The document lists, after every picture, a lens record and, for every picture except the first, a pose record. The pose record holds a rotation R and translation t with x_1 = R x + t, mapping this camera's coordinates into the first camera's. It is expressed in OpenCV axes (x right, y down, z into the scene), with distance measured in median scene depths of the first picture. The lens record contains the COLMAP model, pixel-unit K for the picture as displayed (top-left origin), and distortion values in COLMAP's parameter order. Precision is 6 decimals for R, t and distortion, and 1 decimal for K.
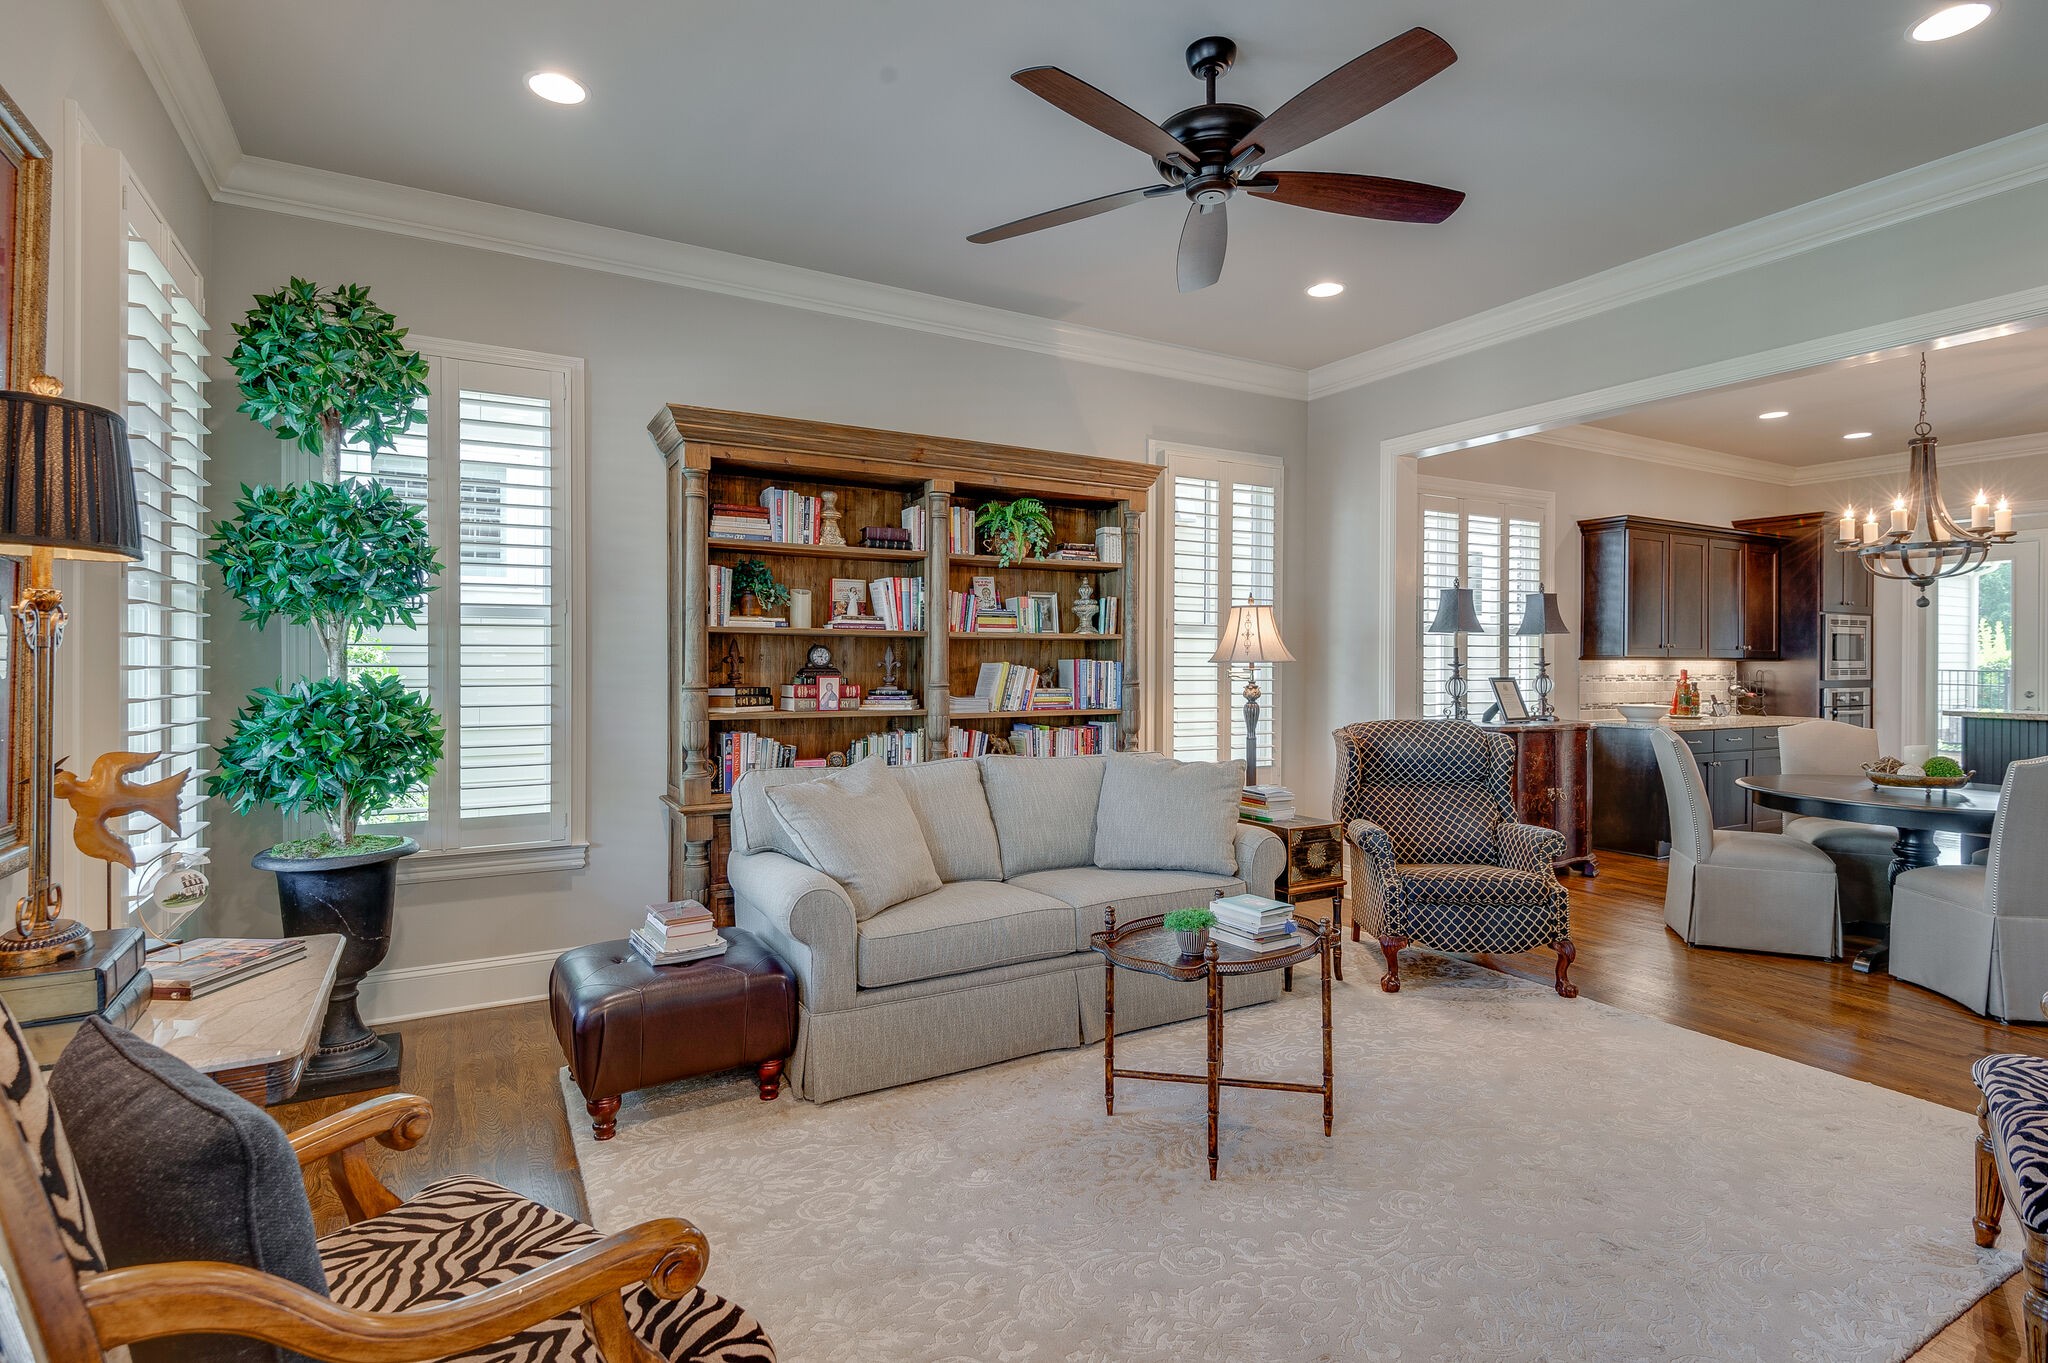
lens RADIAL K [[990.0, 0, 1022.8], [0, 990.0, 666.0], [0, 0, 1]] dist [0.009099, -0.008934]
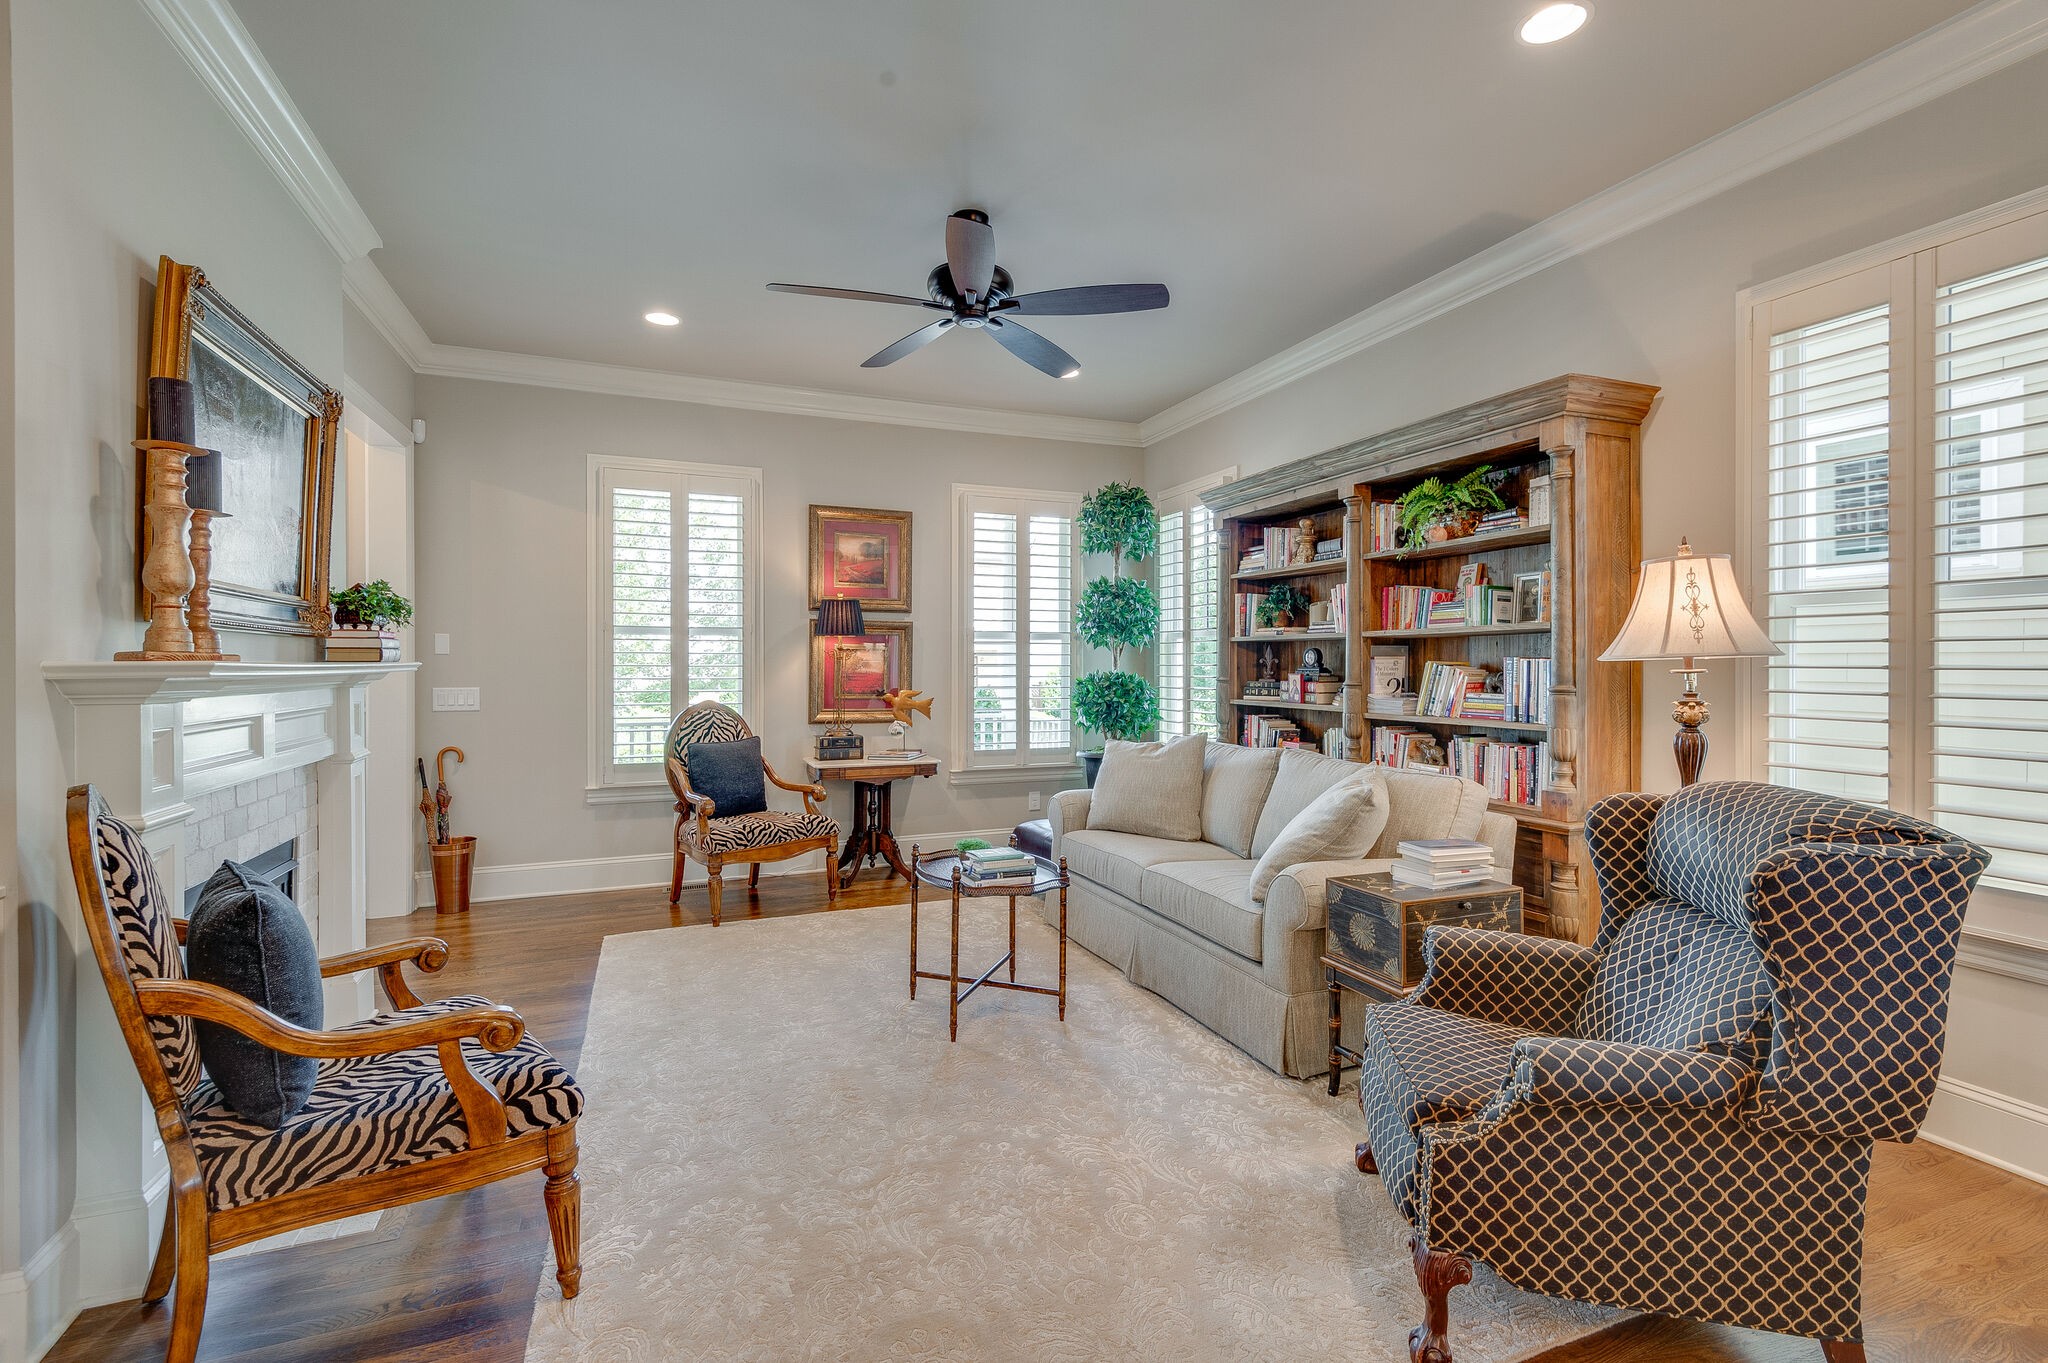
lens RADIAL K [[921.3, 0, 1030.9], [0, 921.3, 662.5], [0, 0, 1]] dist [0.026358, -0.014881]
pose [[-0.120099, -0.004896, -0.992750, 0.826586], [-0.004006, 0.999982, -0.004447, 0.002012], [0.992754, 0.003443, -0.120117, 0.709564]]
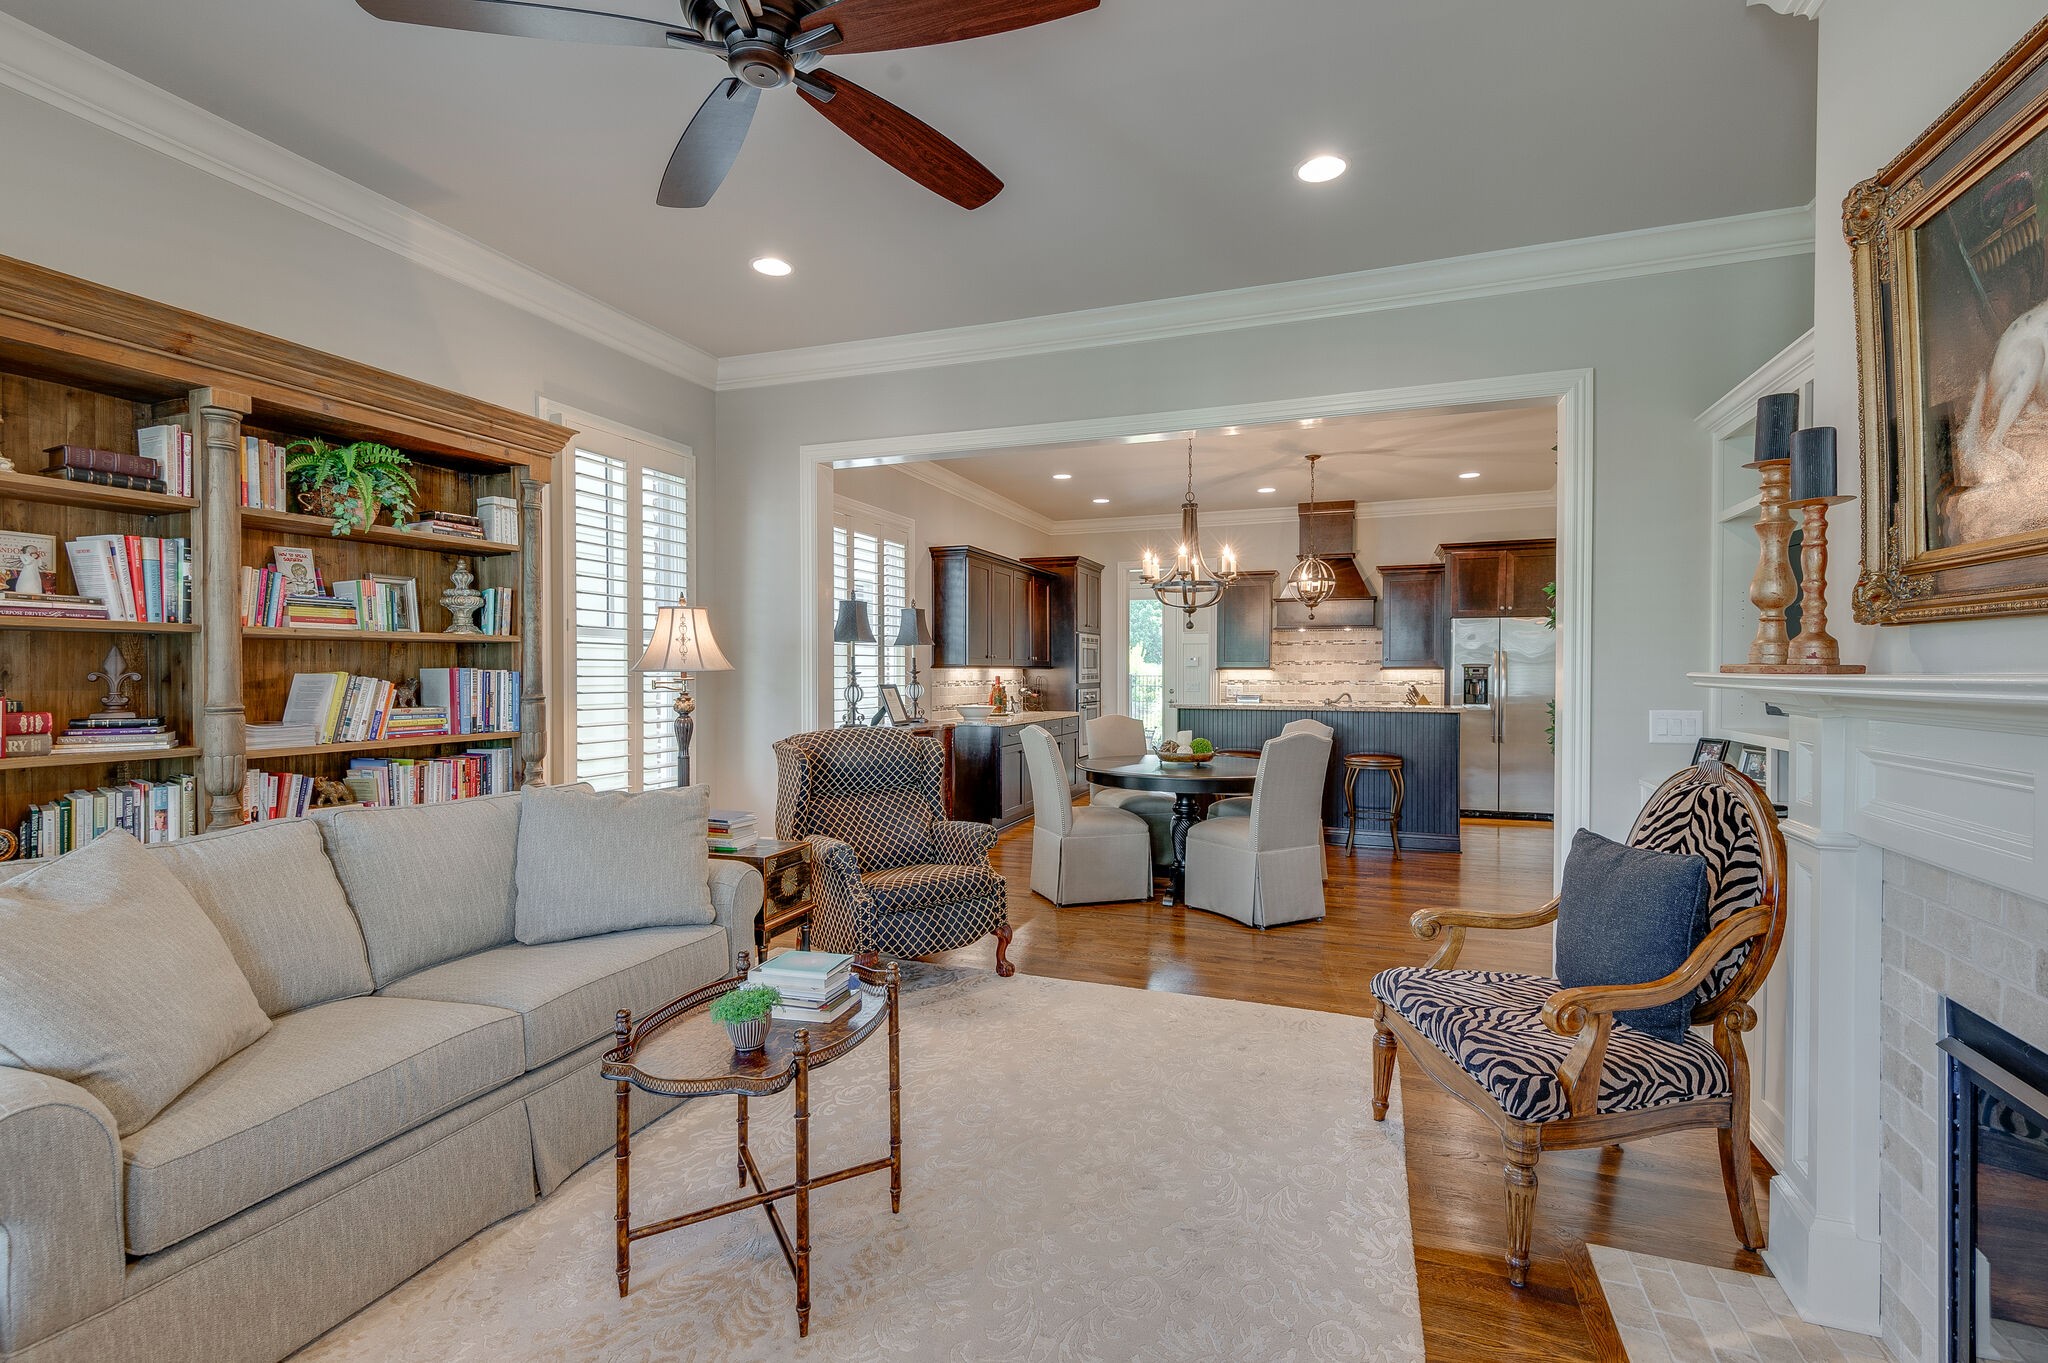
lens RADIAL K [[921.3, 0, 1027.6], [0, 921.3, 683.0], [0, 0, 1]] dist [0.026358, -0.014881]
pose [[0.756405, -0.011881, 0.653996, -0.078381], [0.005343, 0.999914, 0.011986, -0.001430], [-0.654082, -0.005572, 0.756403, 0.179019]]
